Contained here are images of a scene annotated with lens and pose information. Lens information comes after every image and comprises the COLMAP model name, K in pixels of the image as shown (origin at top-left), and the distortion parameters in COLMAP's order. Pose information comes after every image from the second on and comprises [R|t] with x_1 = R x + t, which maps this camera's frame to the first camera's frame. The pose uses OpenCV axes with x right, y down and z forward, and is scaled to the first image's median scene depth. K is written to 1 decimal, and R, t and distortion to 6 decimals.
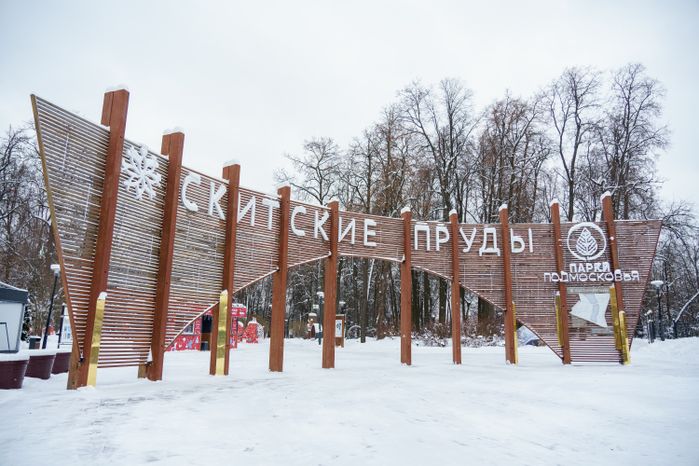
lens RADIAL K [[485.4, 0, 349.5], [0, 485.4, 233.0], [0, 0, 1]] dist [-0.003370, -0.001478]
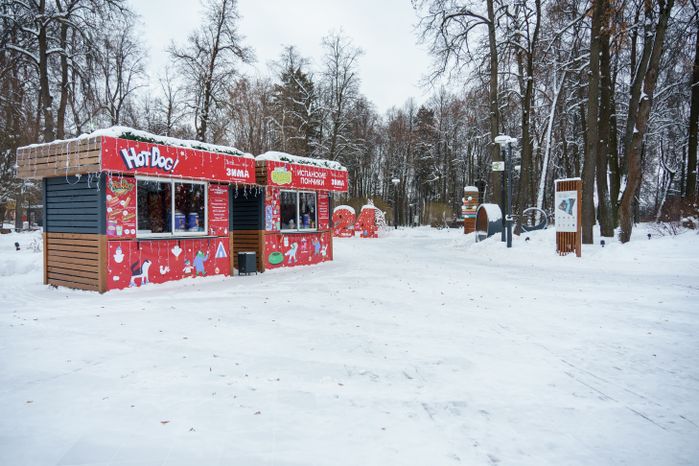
lens RADIAL K [[485.4, 0, 349.5], [0, 485.4, 233.0], [0, 0, 1]] dist [-0.003370, -0.001478]
pose [[0.971142, -0.016191, -0.237952, -0.108257], [0.070380, 0.972720, 0.221050, 0.113502], [0.227881, -0.231418, 0.945788, 0.578821]]
